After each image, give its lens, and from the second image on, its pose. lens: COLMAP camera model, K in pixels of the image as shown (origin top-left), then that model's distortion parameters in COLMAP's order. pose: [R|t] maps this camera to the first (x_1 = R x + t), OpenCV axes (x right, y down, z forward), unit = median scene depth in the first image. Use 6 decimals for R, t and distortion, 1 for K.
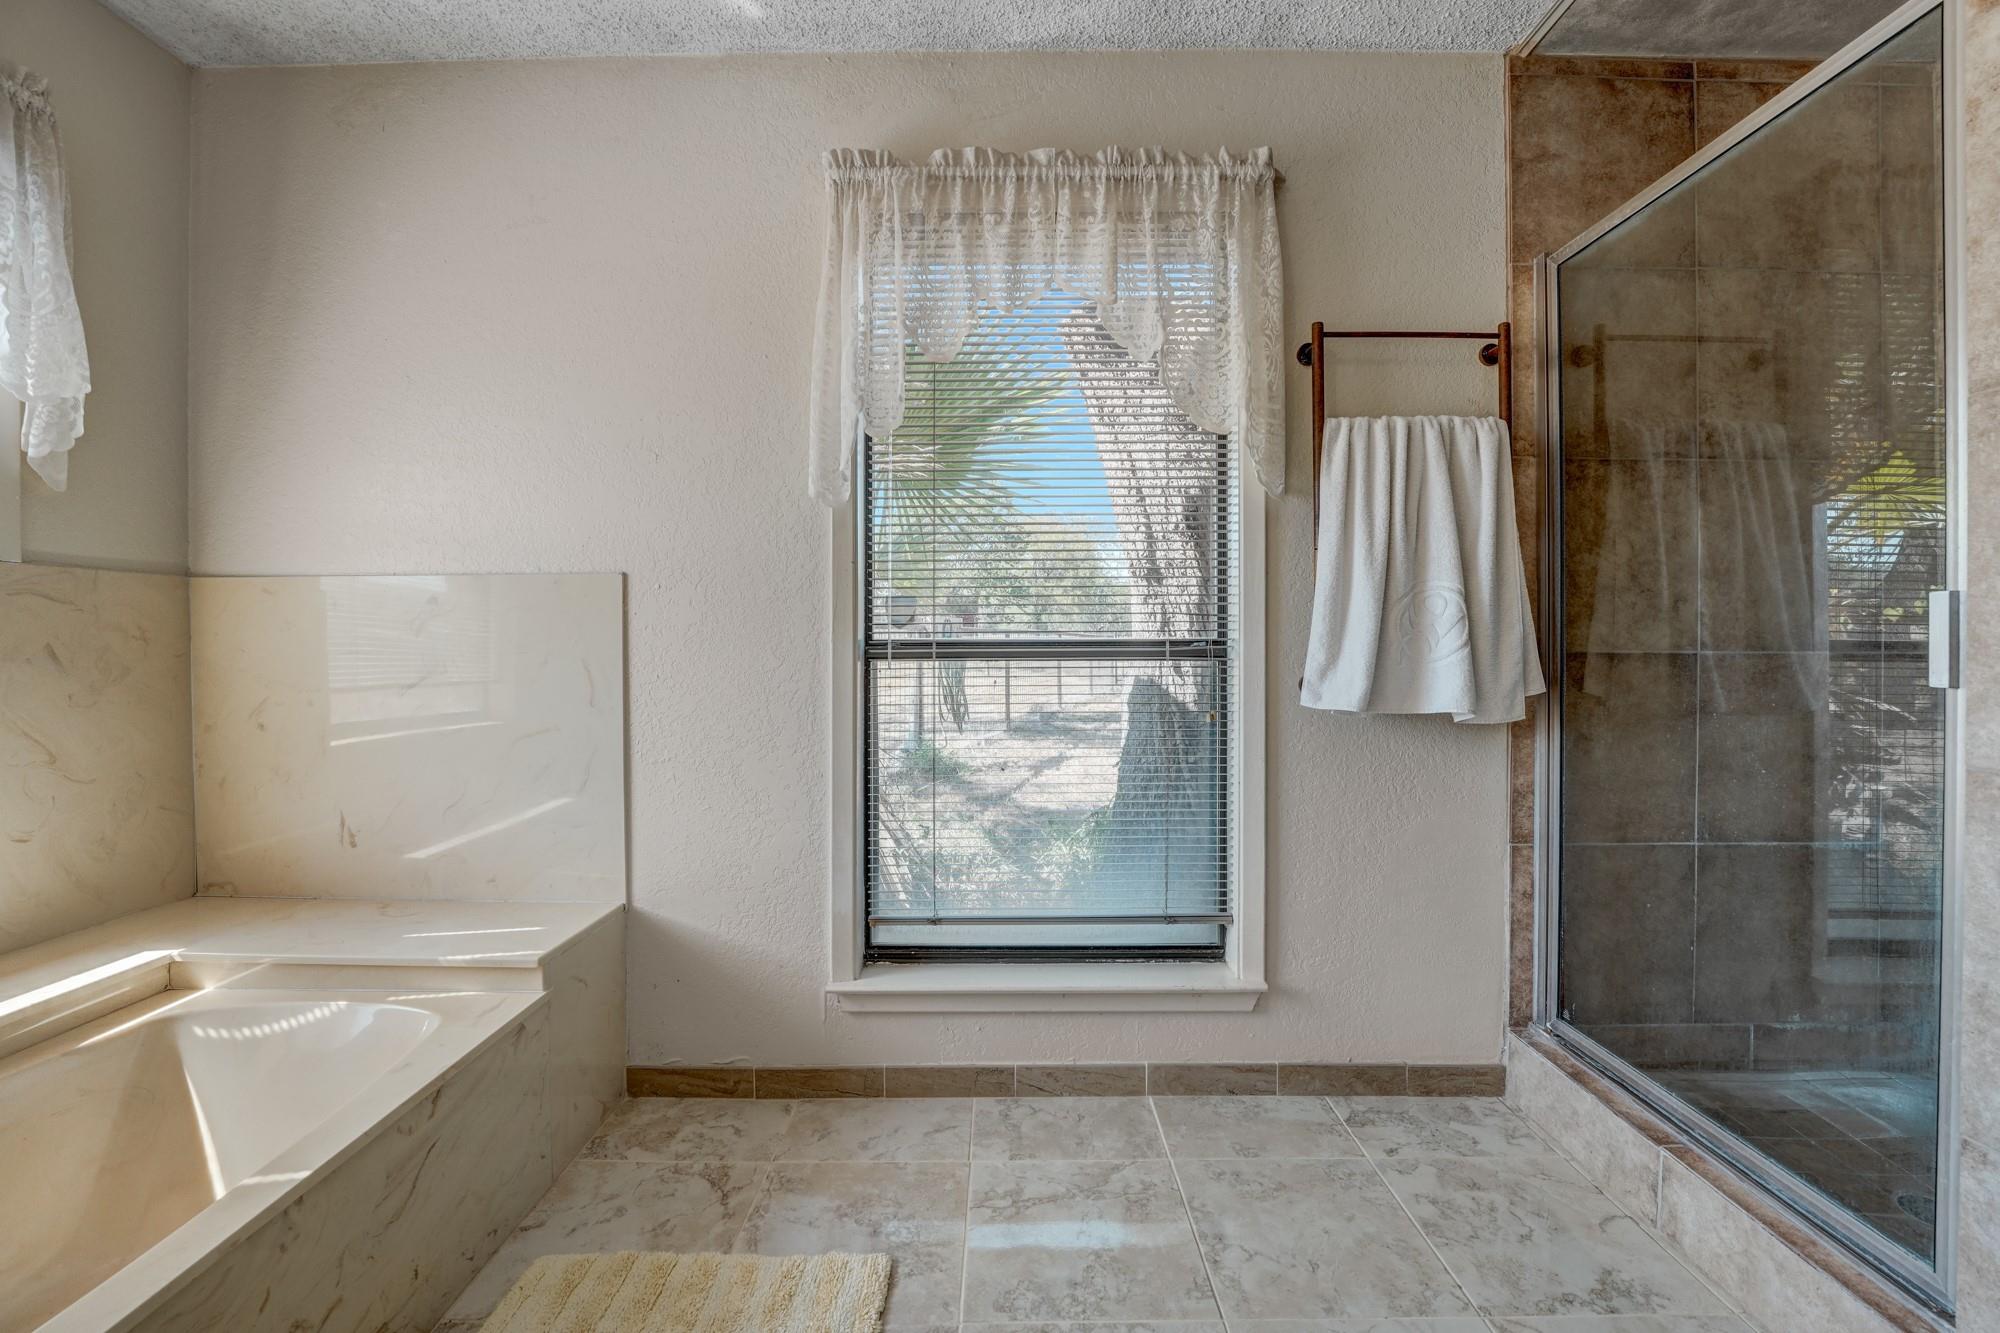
lens RADIAL K [[814.9, 0, 1002.4], [0, 814.9, 656.8], [0, 0, 1]] dist [-0.021722, 0.000352]
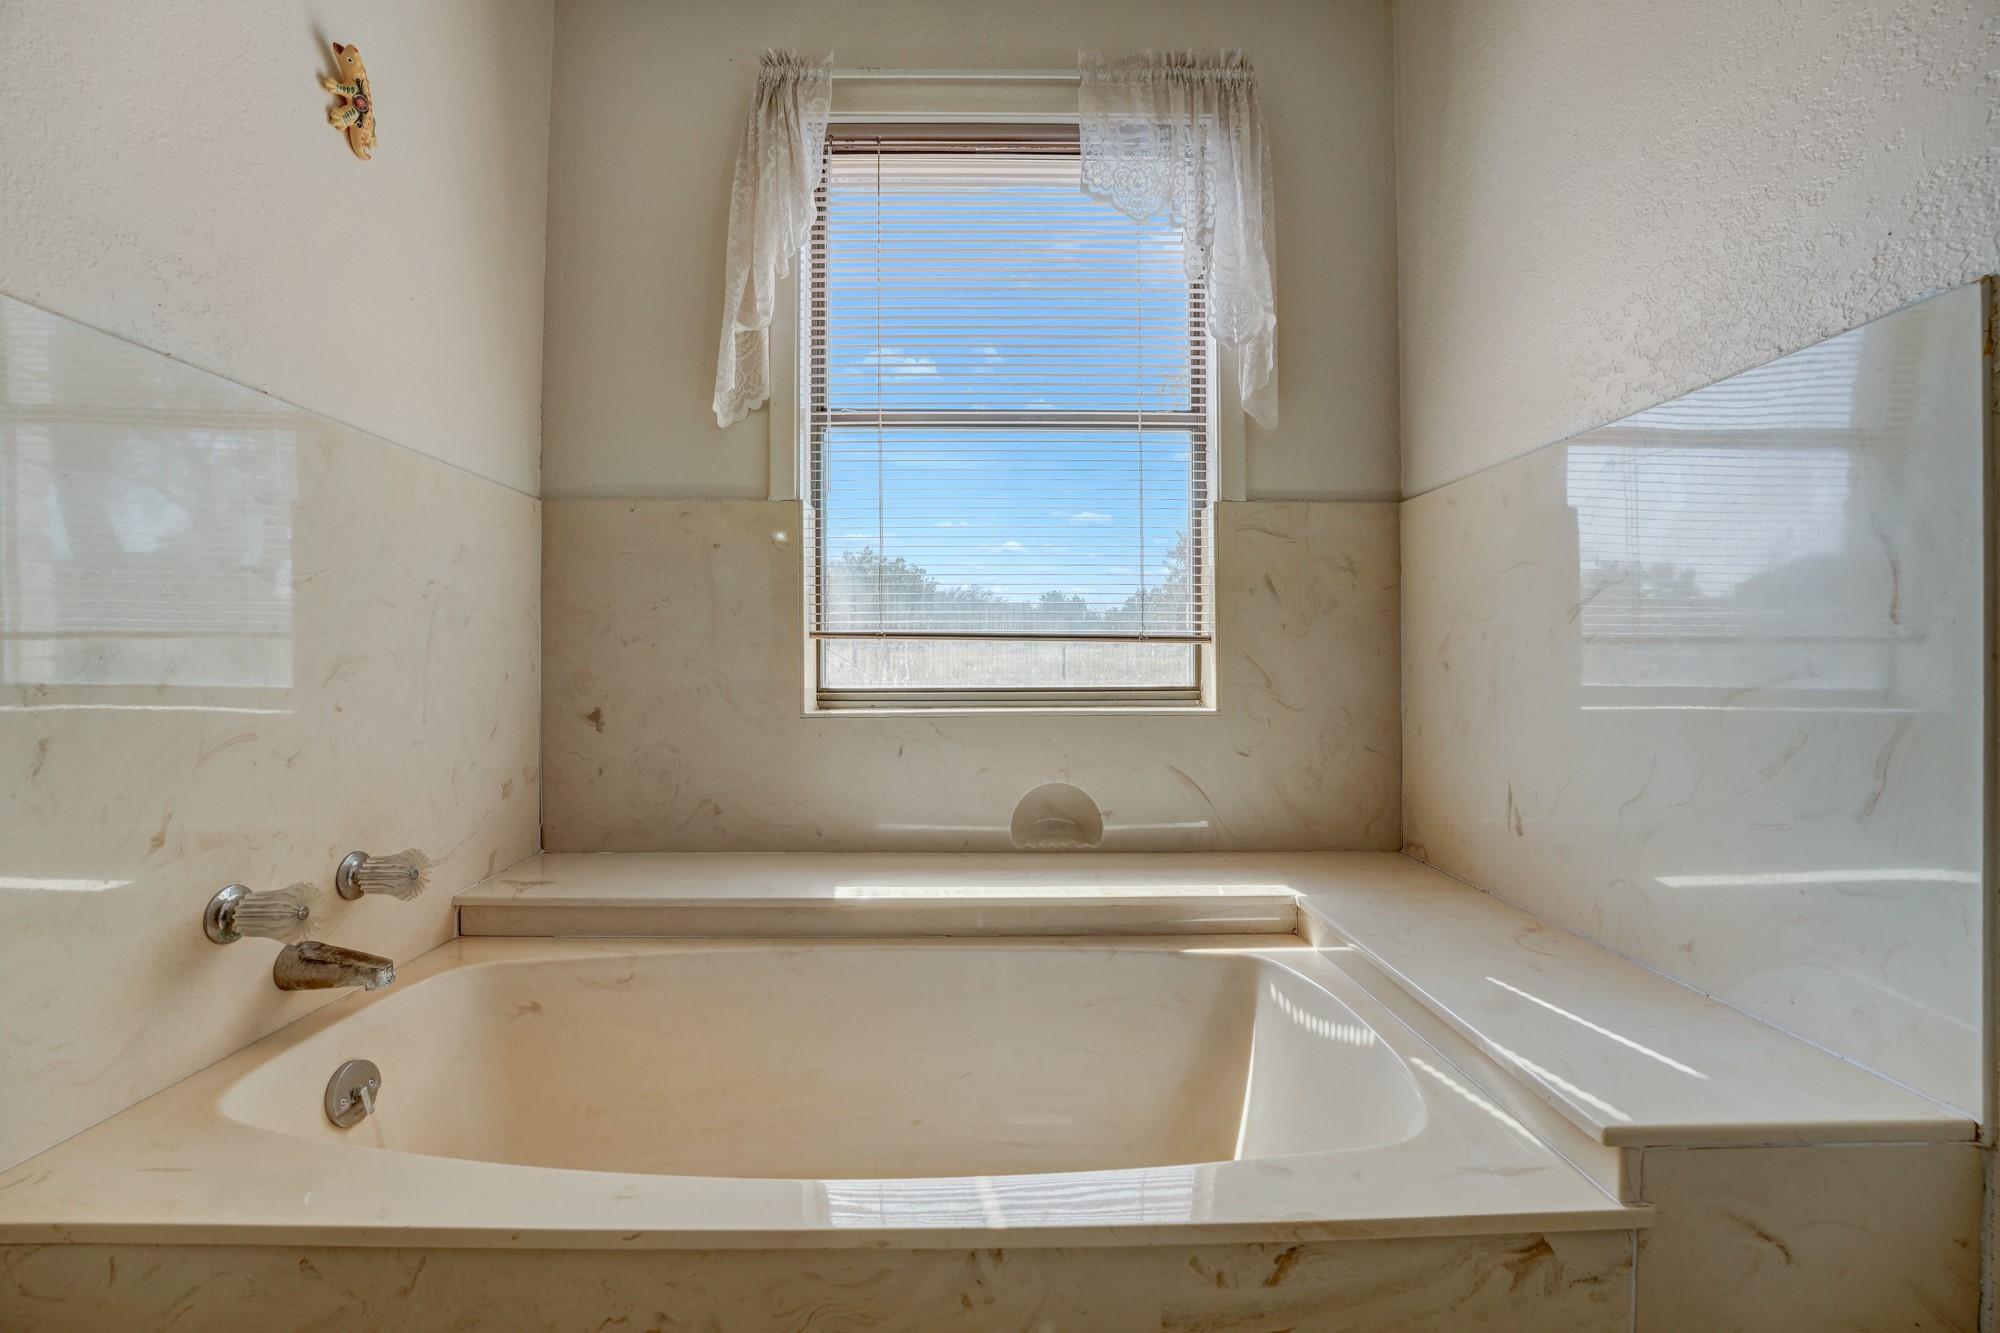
lens RADIAL K [[814.9, 0, 1000.7], [0, 814.9, 661.3], [0, 0, 1]] dist [-0.021722, 0.000352]
pose [[0.019725, -0.001723, -0.999804, -0.118991], [-0.014508, 0.999893, -0.002009, 0.110772], [0.999700, 0.014545, 0.019698, 0.637452]]
